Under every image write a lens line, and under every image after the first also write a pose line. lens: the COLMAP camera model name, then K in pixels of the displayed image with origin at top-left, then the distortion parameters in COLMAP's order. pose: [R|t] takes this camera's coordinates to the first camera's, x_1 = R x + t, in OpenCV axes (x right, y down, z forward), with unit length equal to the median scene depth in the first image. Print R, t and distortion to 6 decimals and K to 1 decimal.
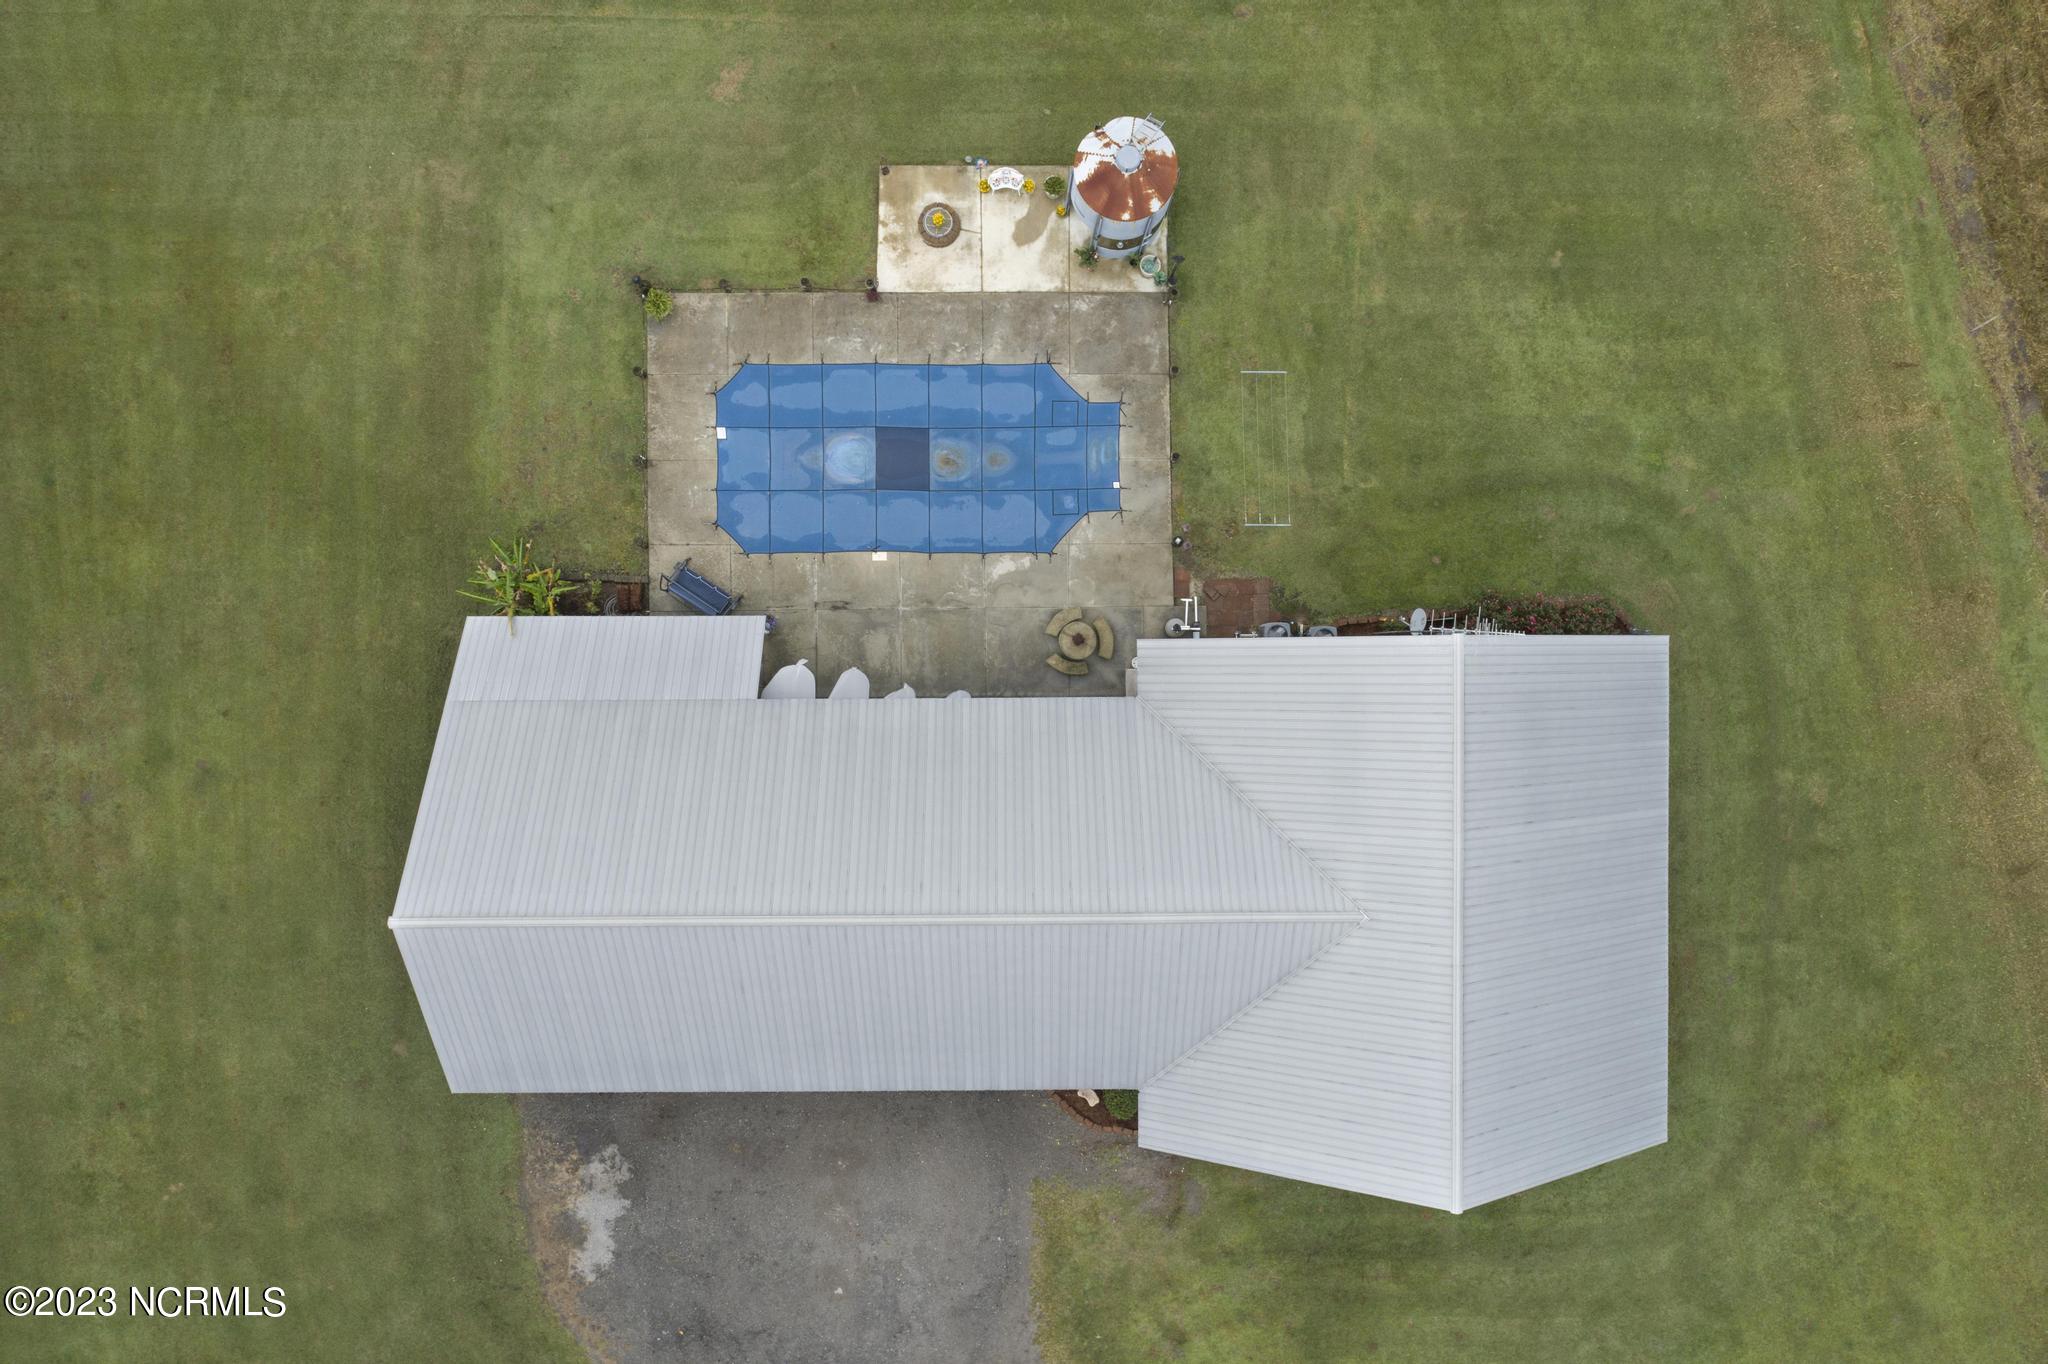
lens RADIAL K [[1380.5, 0, 1025.6], [0, 1380.5, 680.9], [0, 0, 1]] dist [0.000255, 0.006353]
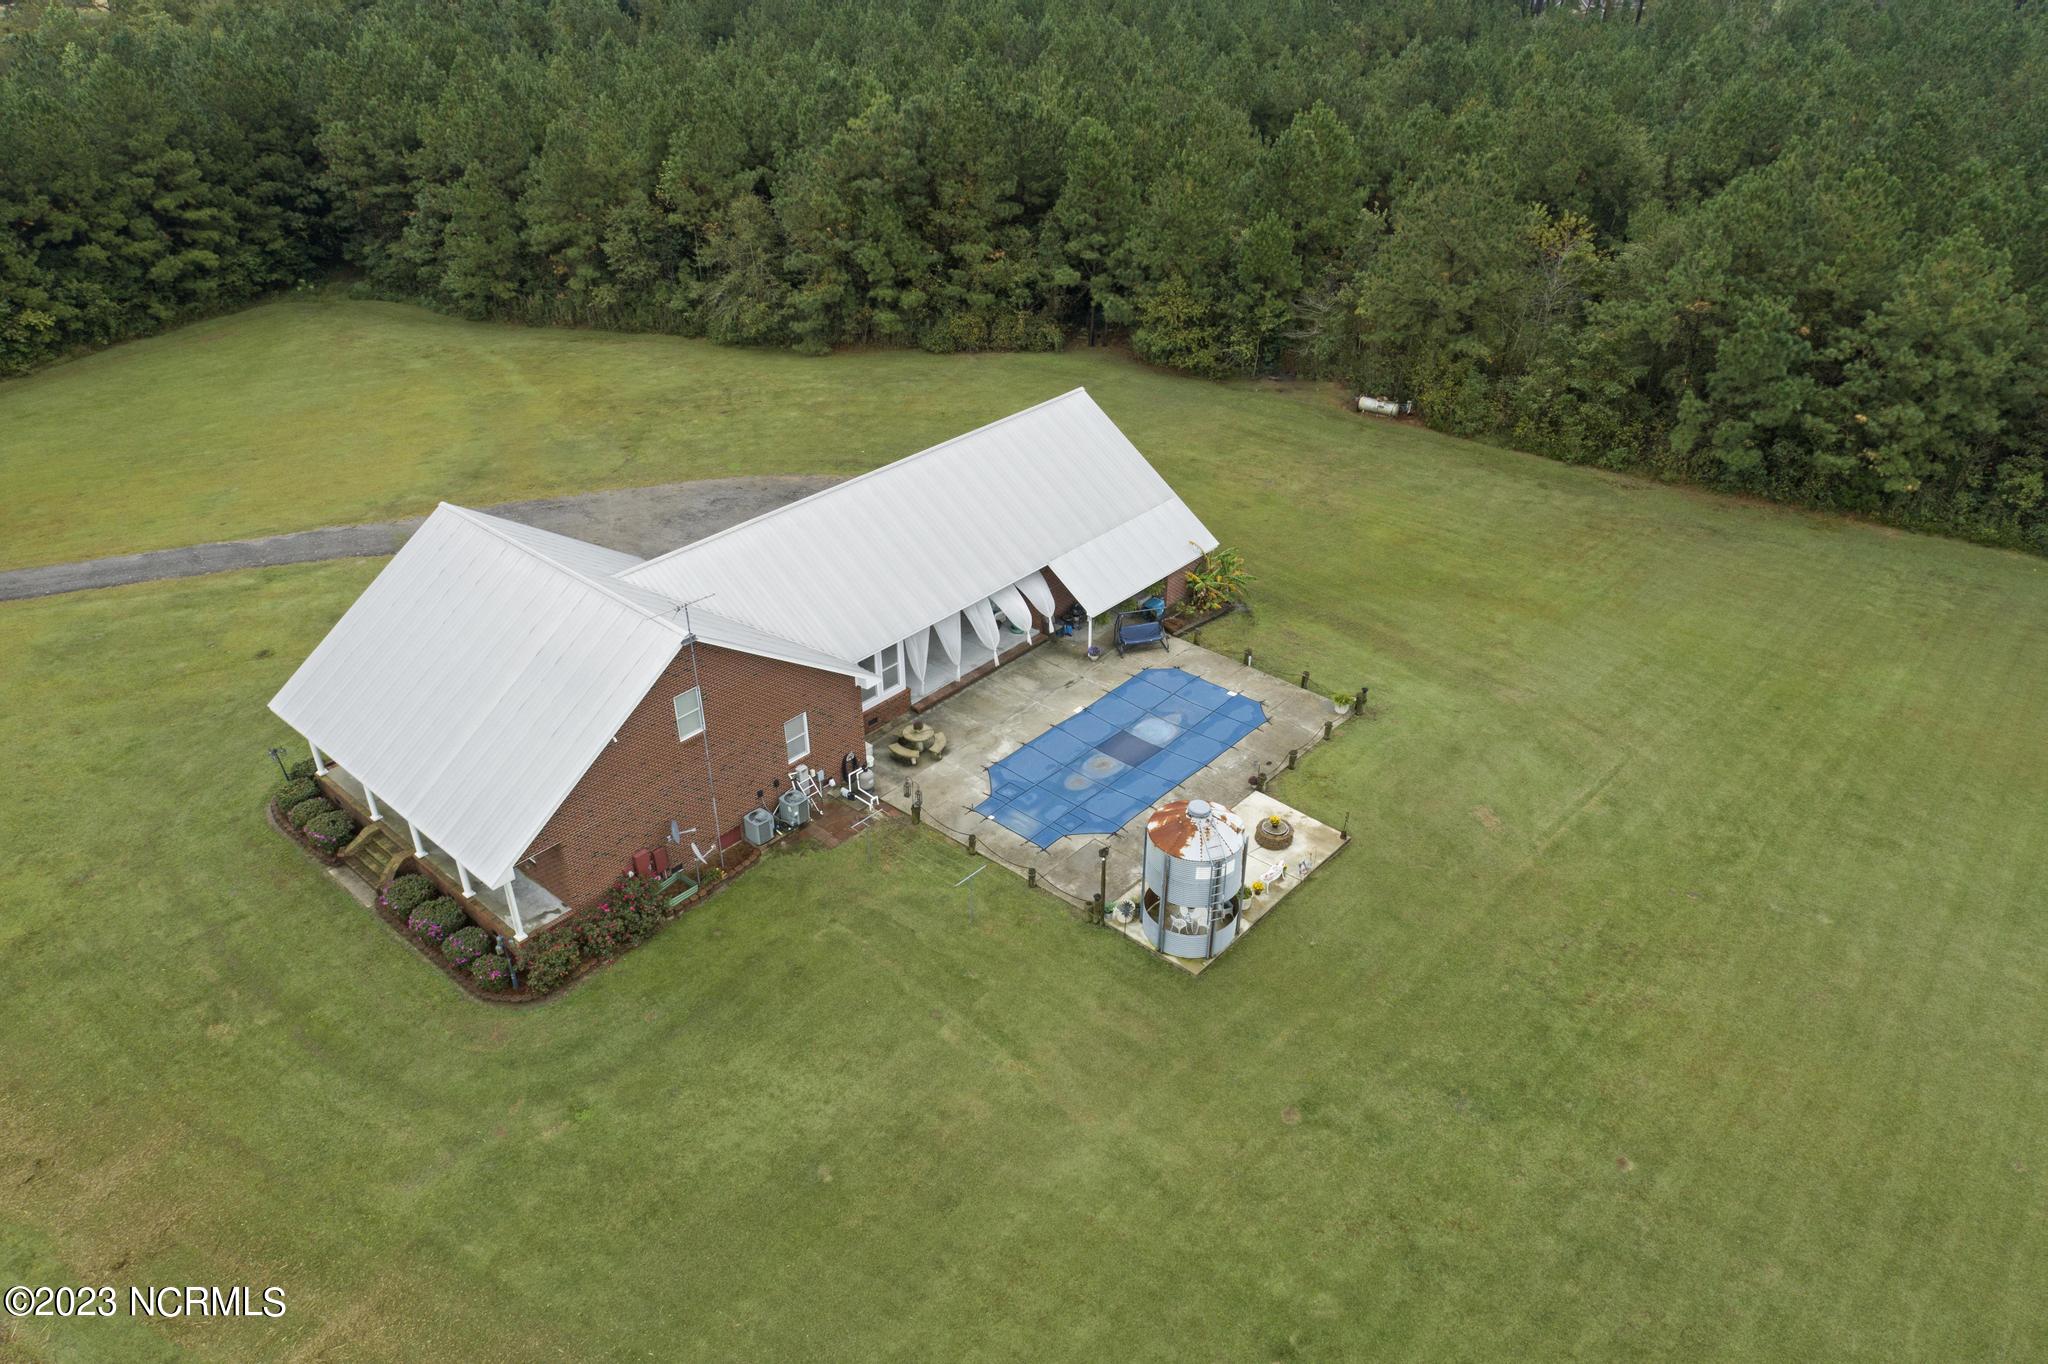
lens RADIAL K [[1380.5, 0, 1029.1], [0, 1380.5, 685.5], [0, 0, 1]] dist [0.000255, 0.006353]
pose [[-0.665491, 0.390299, -0.636230, 0.713622], [-0.746323, -0.360705, 0.559370, -0.750666], [-0.011169, 0.847088, 0.531335, 0.316462]]
